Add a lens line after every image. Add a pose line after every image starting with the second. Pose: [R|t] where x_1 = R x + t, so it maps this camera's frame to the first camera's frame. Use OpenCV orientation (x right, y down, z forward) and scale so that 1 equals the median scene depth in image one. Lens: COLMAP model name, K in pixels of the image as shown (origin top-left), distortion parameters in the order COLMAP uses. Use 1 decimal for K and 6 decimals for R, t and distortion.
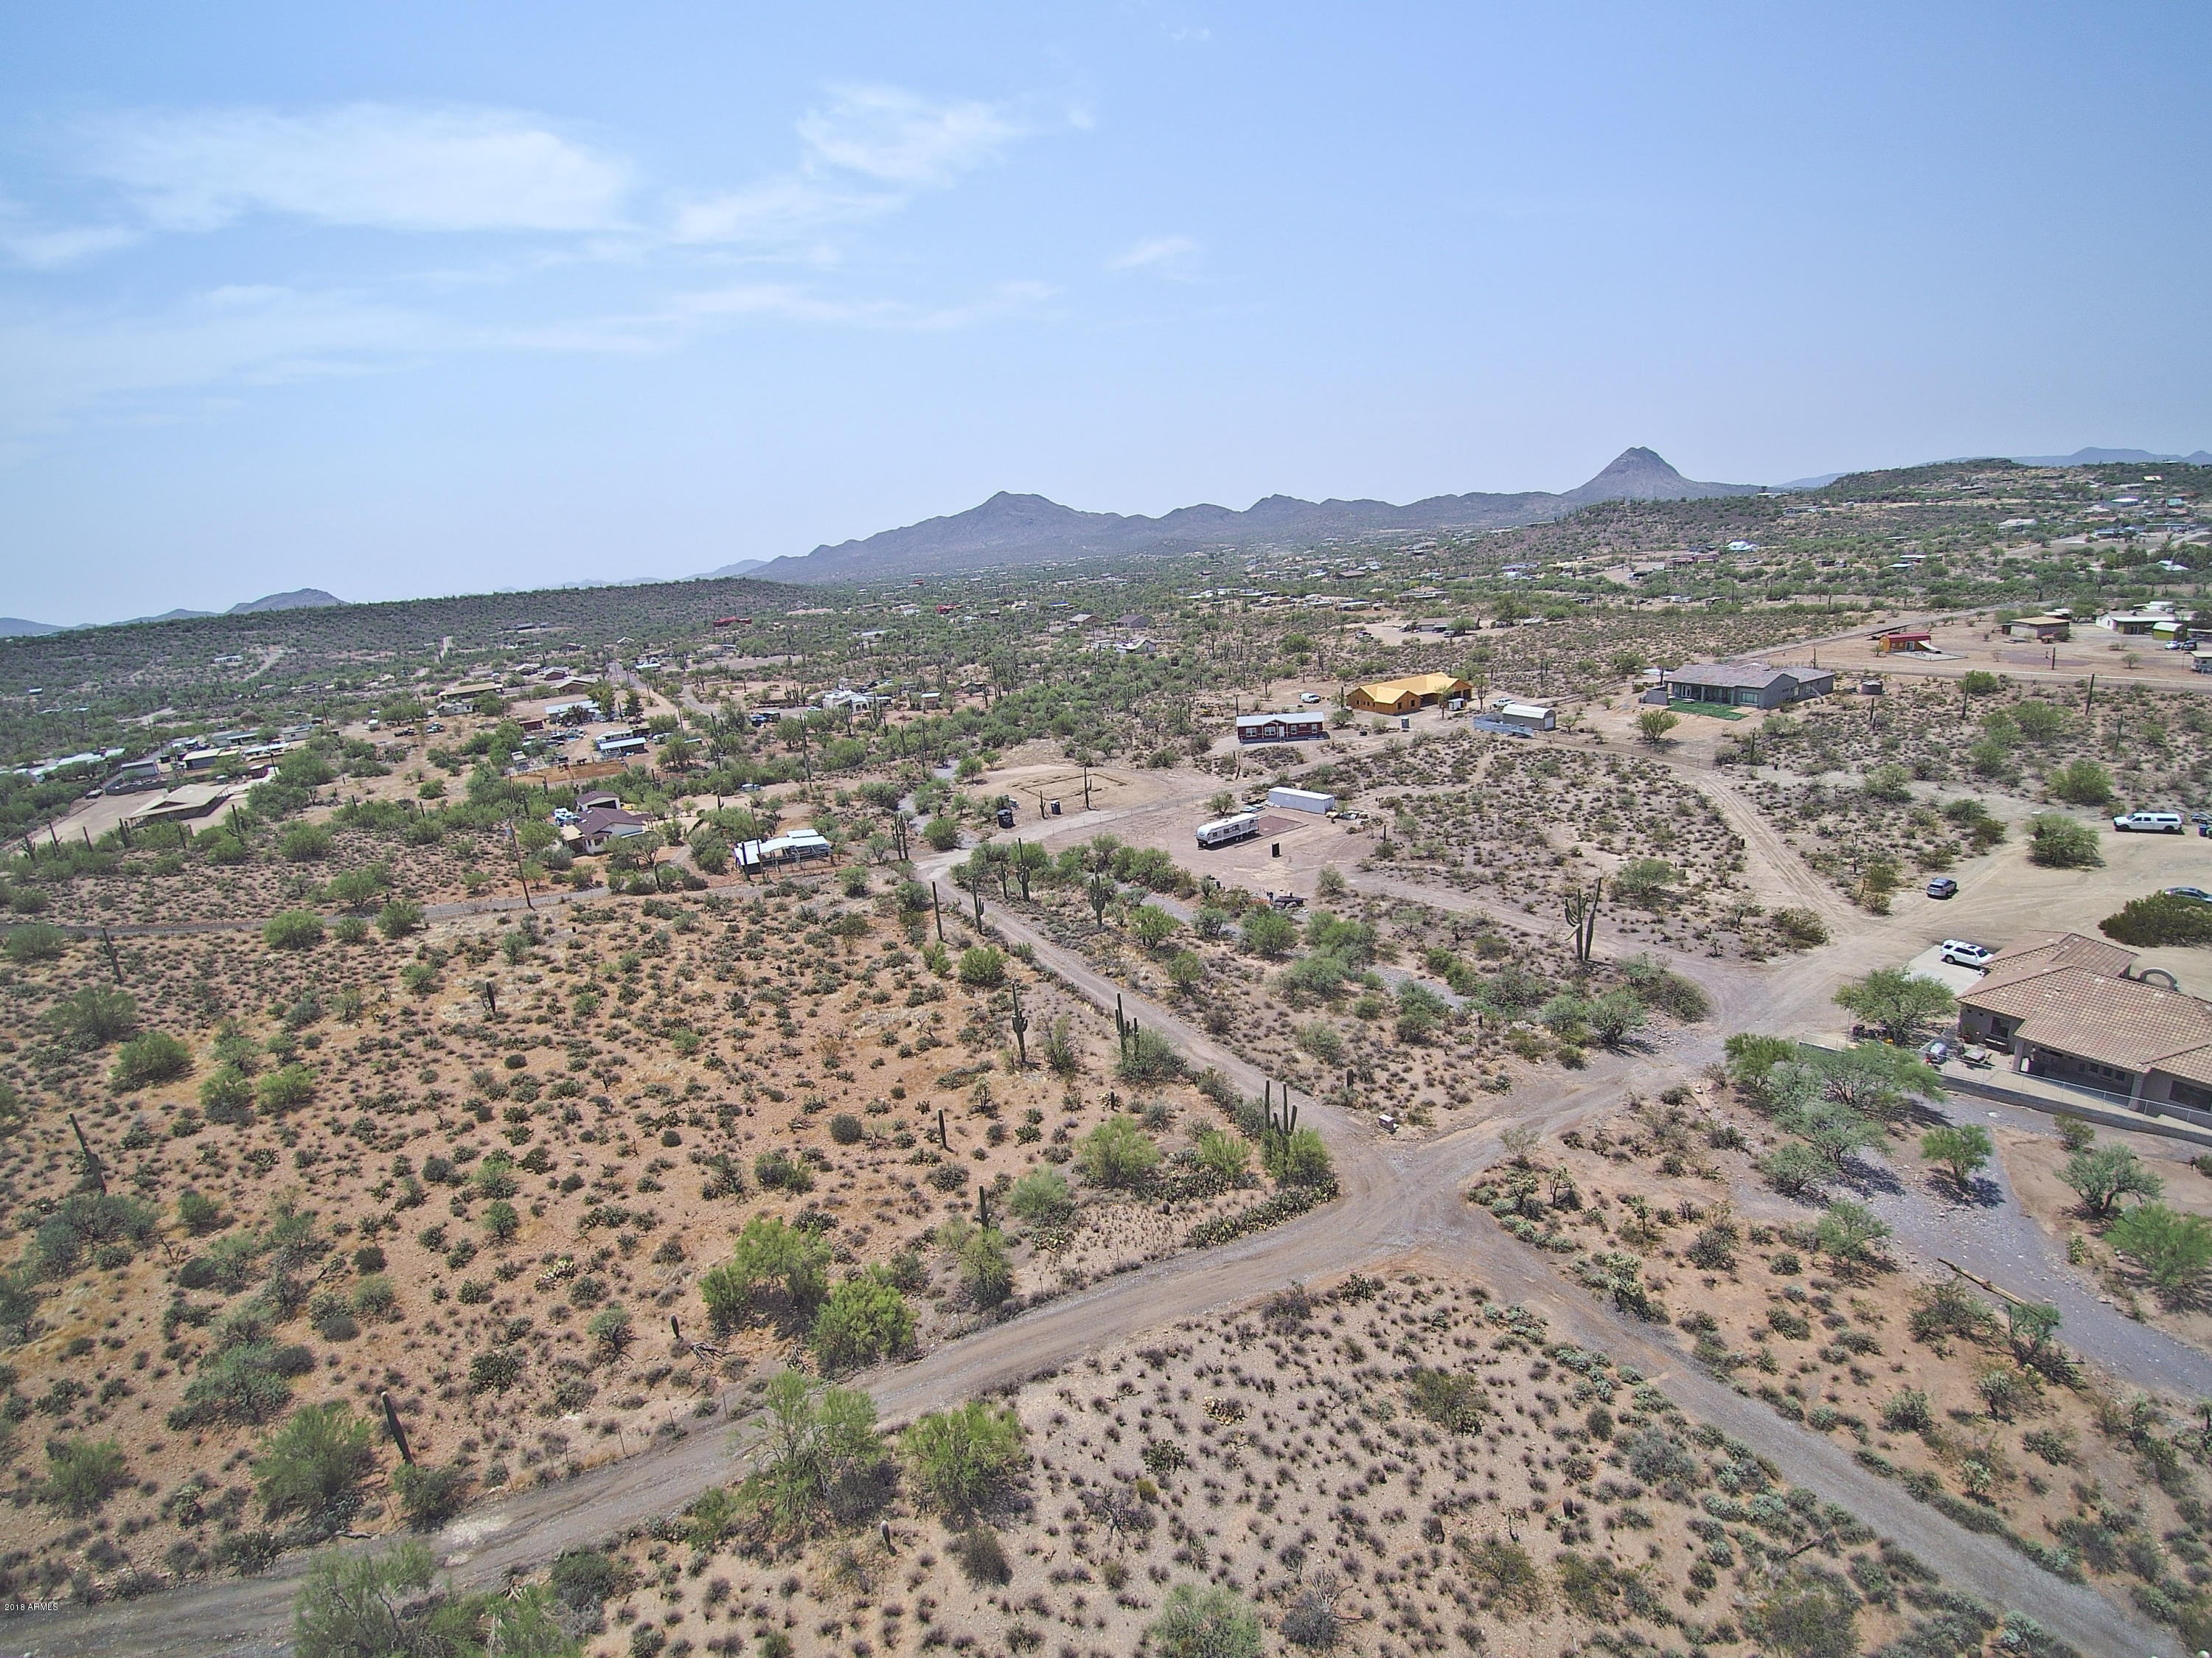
lens RADIAL K [[1071.4, 0, 1100.7], [0, 1071.4, 823.2], [0, 0, 1]] dist [-0.027917, -0.018310]
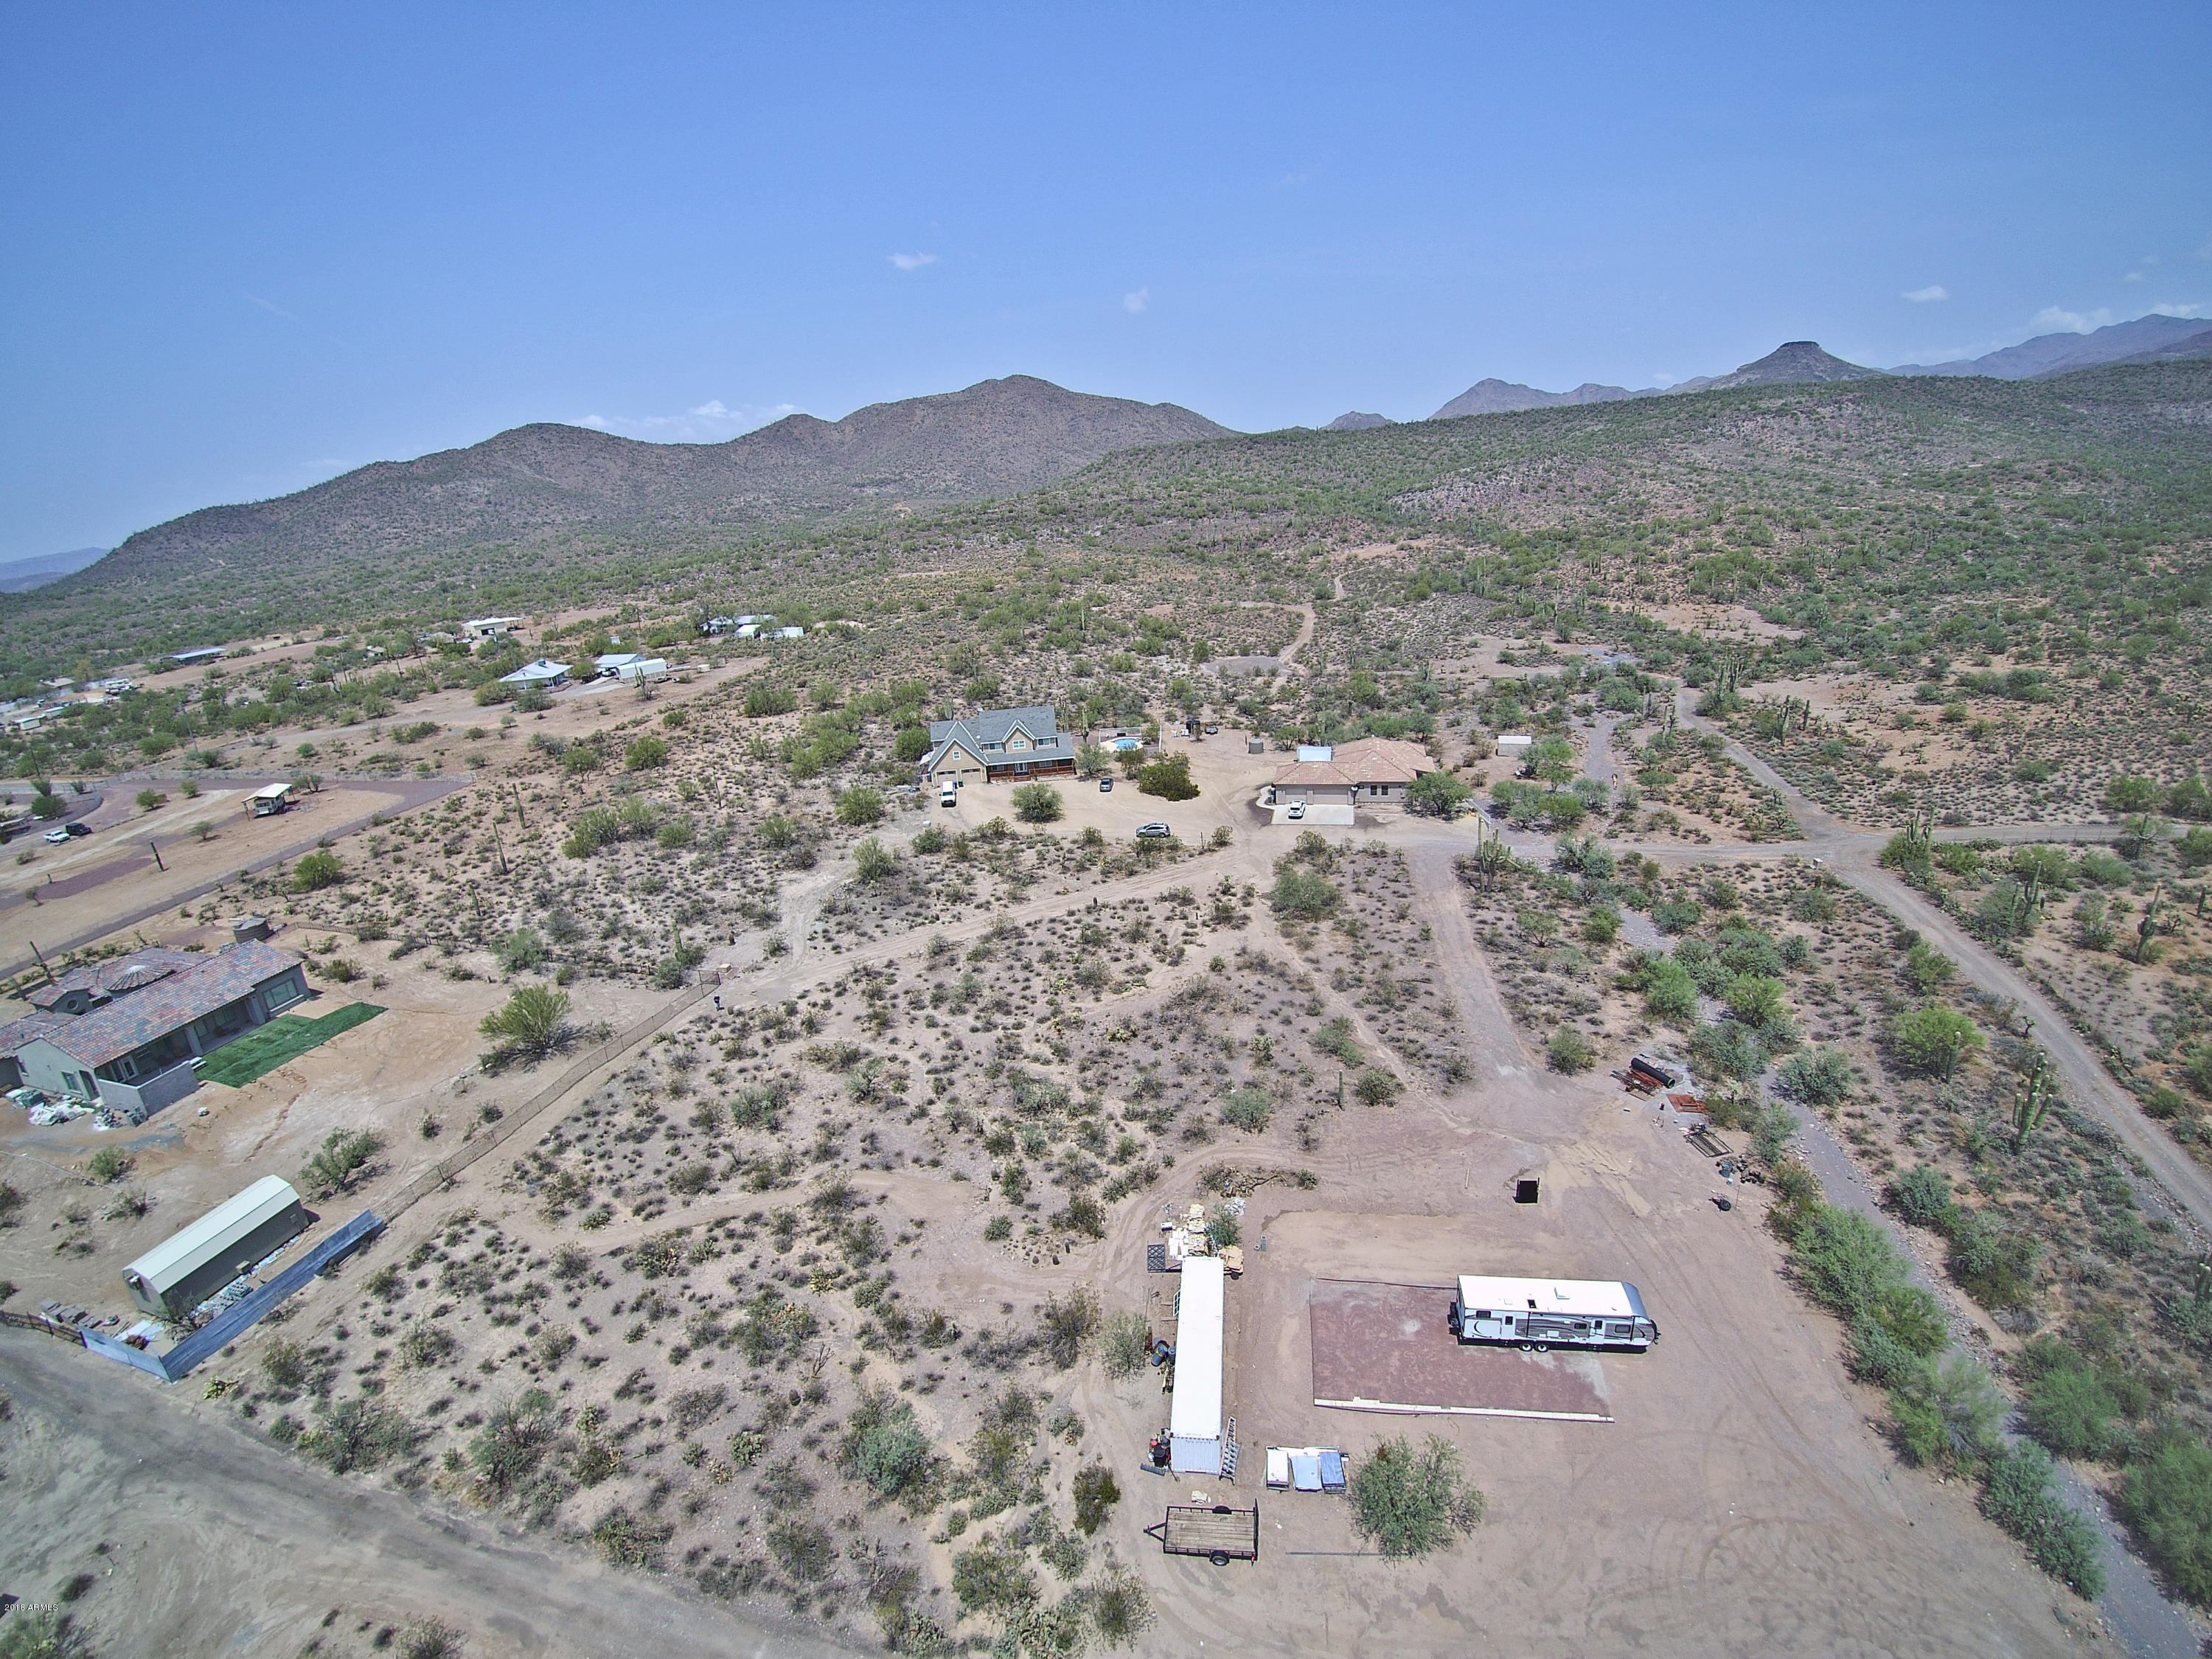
lens RADIAL K [[1012.9, 0, 1119.8], [0, 1012.9, 817.2], [0, 0, 1]] dist [-0.027738, -0.017874]
pose [[-0.710979, -0.096805, 0.696518, -0.000843], [0.303195, 0.851488, 0.427833, -0.243790], [-0.634493, 0.515361, -0.576040, 0.869048]]
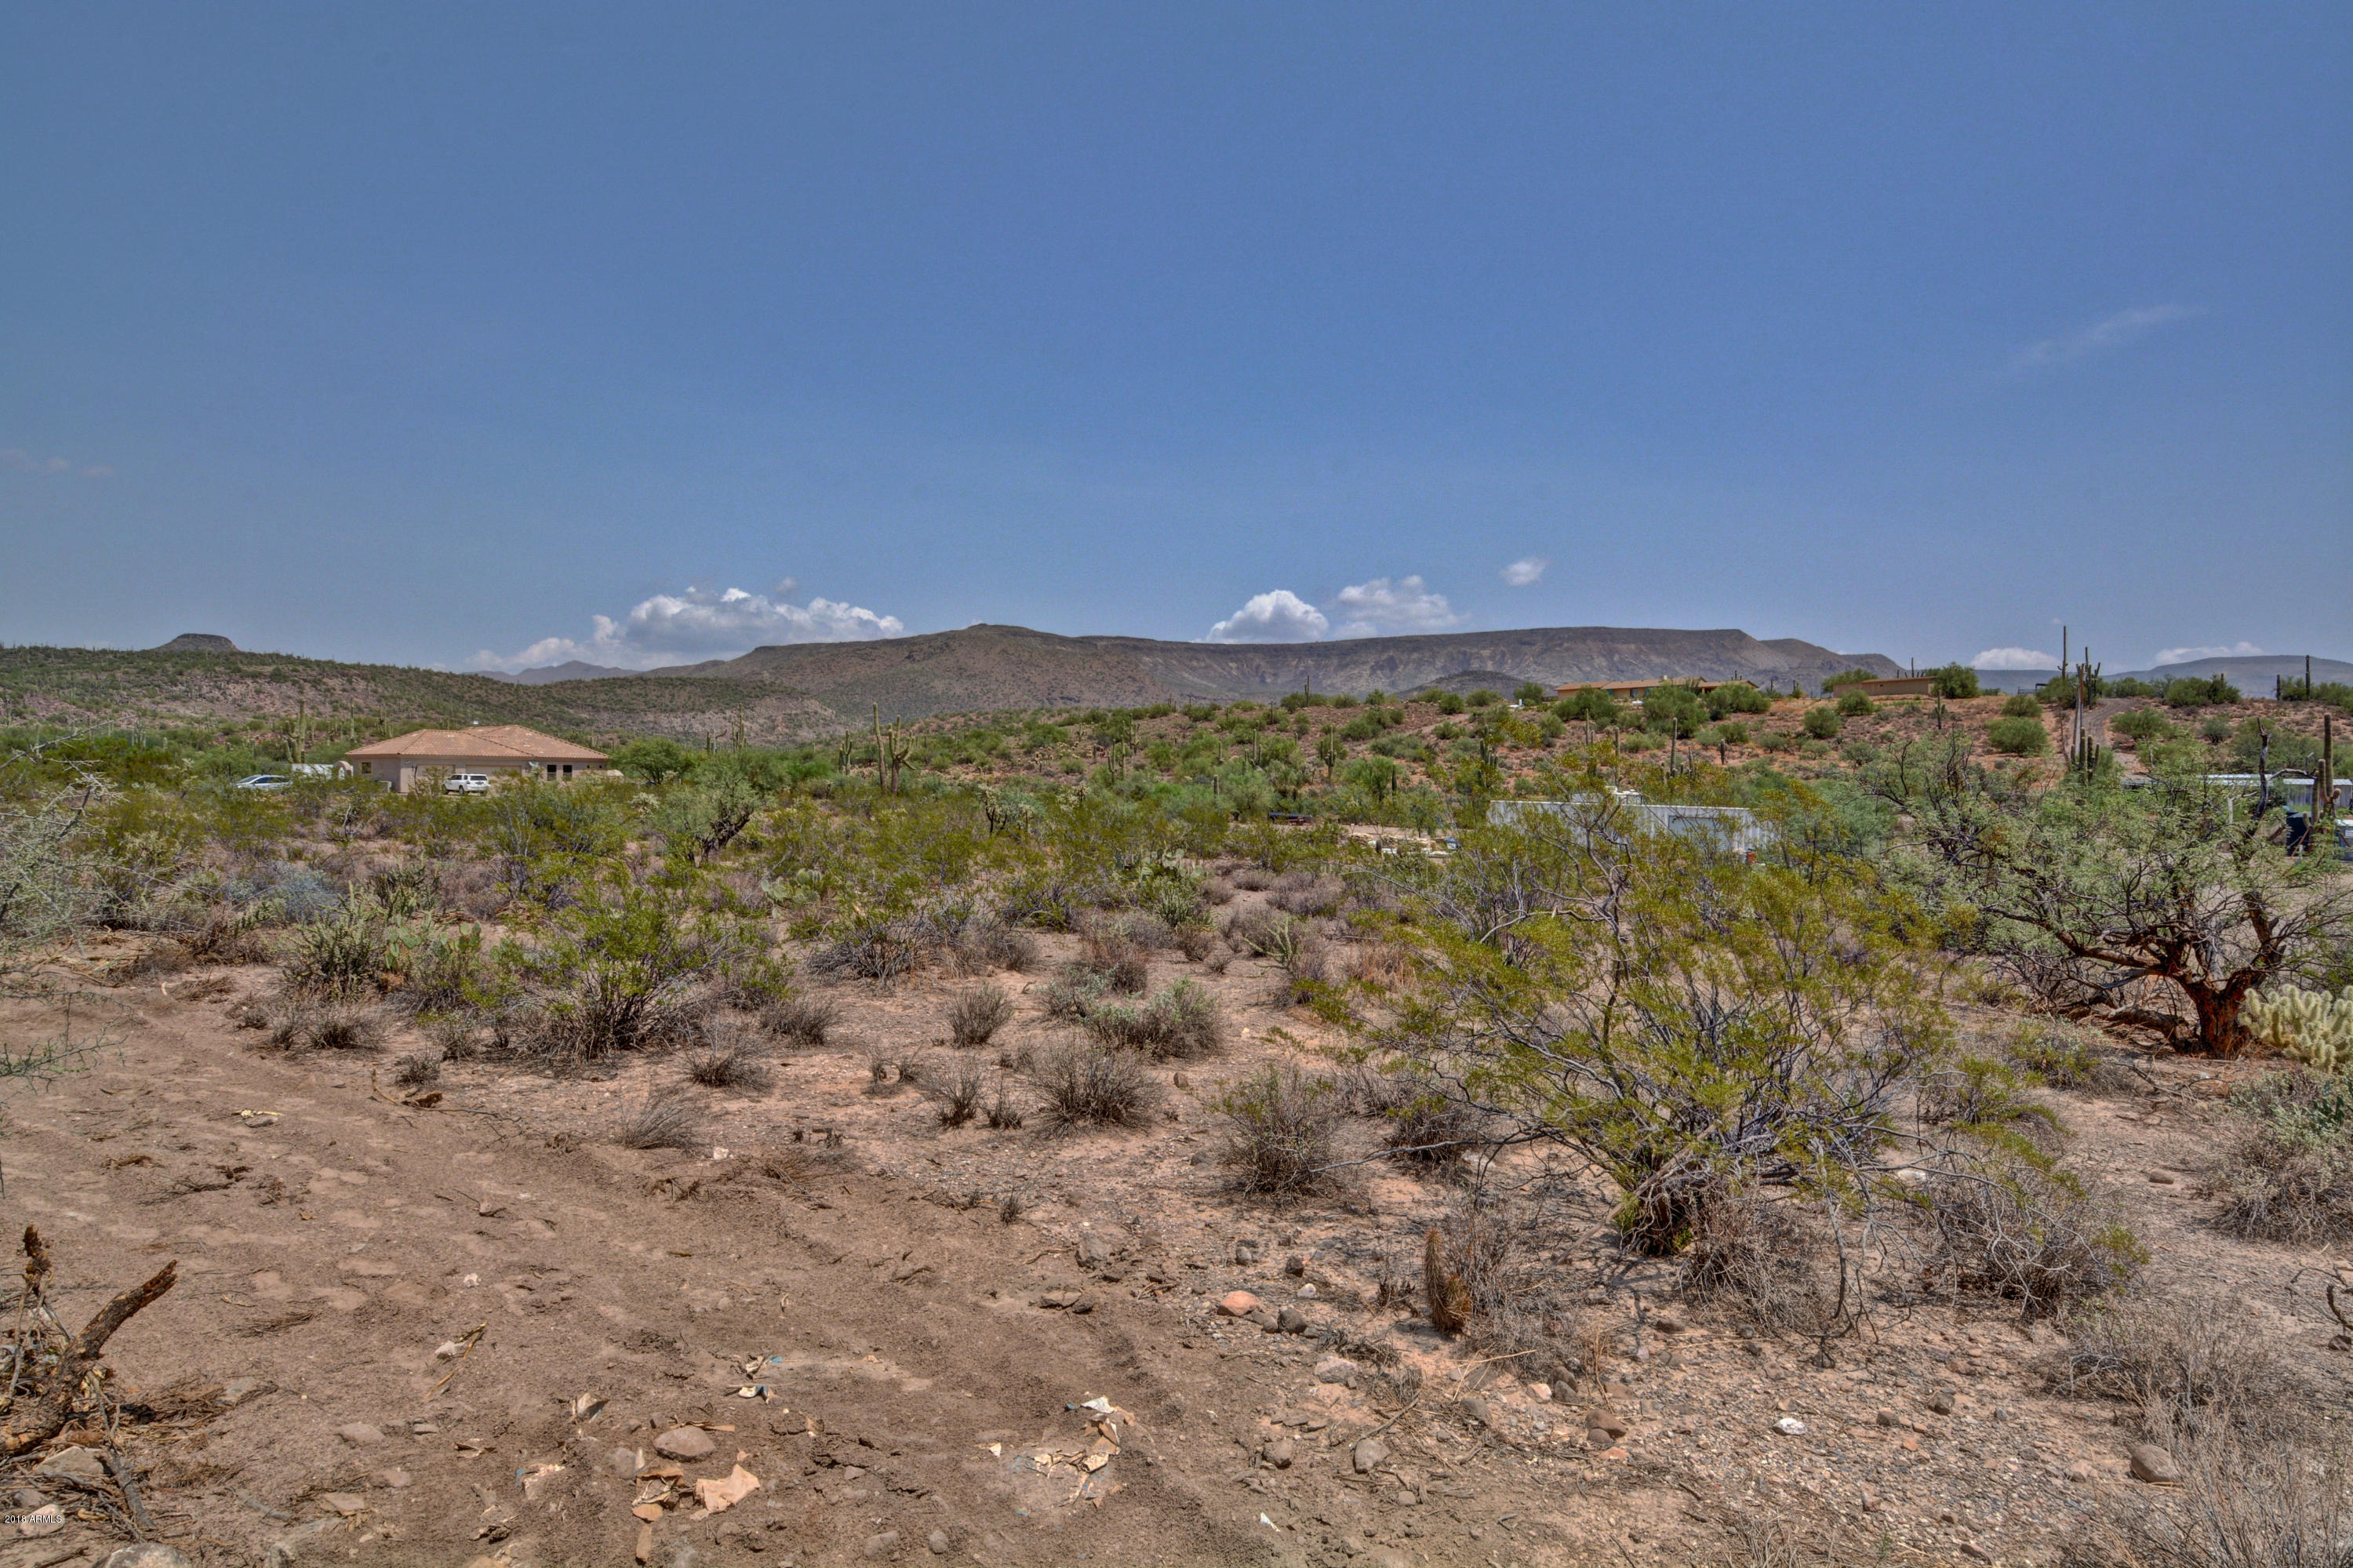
lens RADIAL K [[1269.2, 0, 1213.5], [0, 1269.2, 770.4], [0, 0, 1]] dist [-0.000068, -0.003076]
pose [[-0.881218, 0.072785, -0.467073, 0.336113], [-0.061796, 0.961858, 0.266478, -0.091354], [0.468653, 0.263688, -0.843109, 0.952418]]
